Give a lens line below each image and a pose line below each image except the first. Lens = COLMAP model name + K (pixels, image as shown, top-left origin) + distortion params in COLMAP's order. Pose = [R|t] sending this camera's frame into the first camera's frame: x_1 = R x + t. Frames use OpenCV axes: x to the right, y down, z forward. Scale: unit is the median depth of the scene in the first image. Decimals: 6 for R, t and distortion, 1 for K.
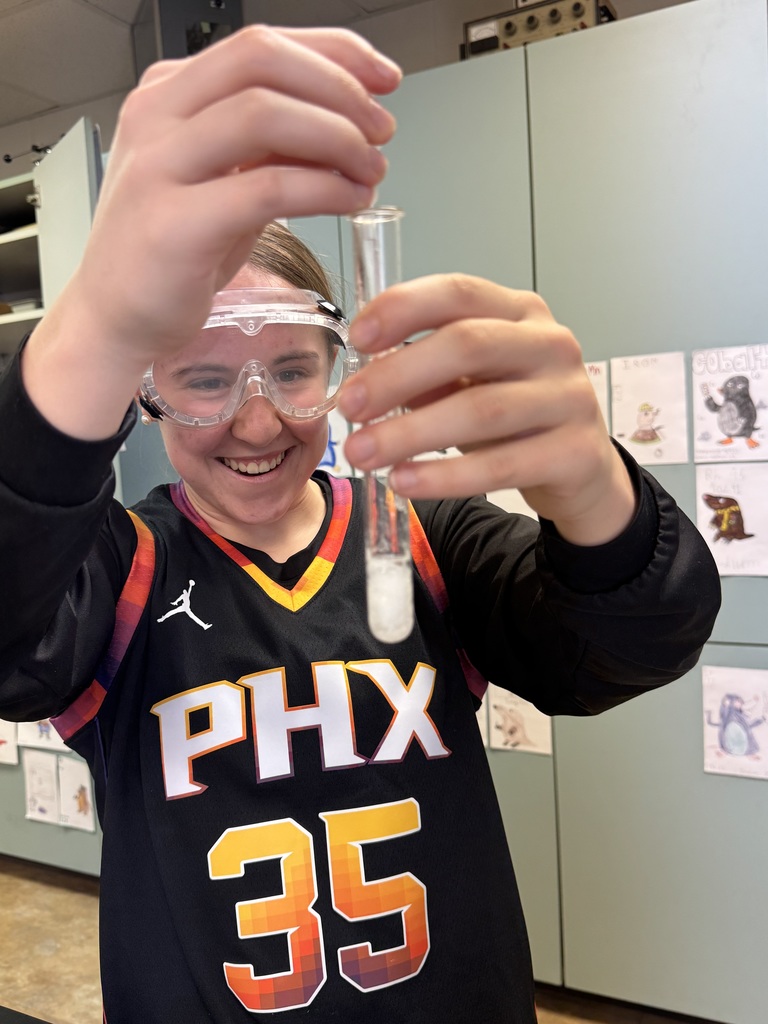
lens RADIAL K [[870.2, 0, 384.0], [0, 870.2, 512.0], [0, 0, 1]] dist [0.101275, -0.193094]
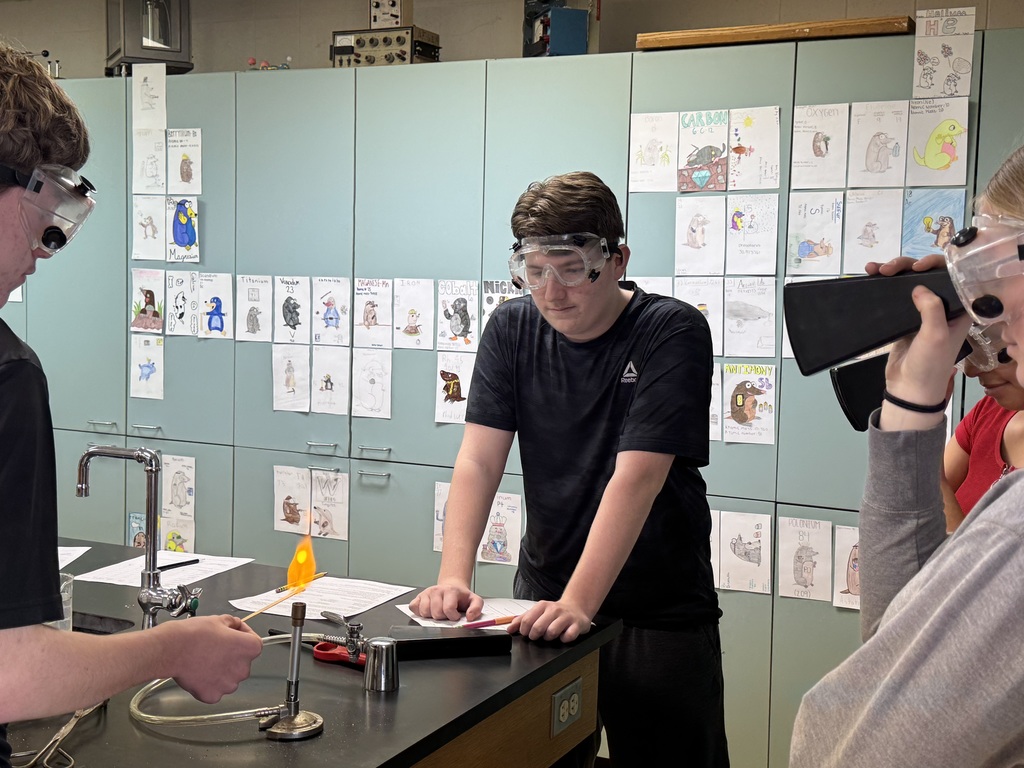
lens RADIAL K [[1248.8, 0, 512.0], [0, 1248.8, 384.0], [0, 0, 1]] dist [0.193179, -0.456580]
pose [[0.996101, 0.084434, 0.025582, 0.422750], [-0.084198, 0.996397, -0.010188, 0.015323], [-0.026350, 0.007994, 0.999621, -1.196479]]
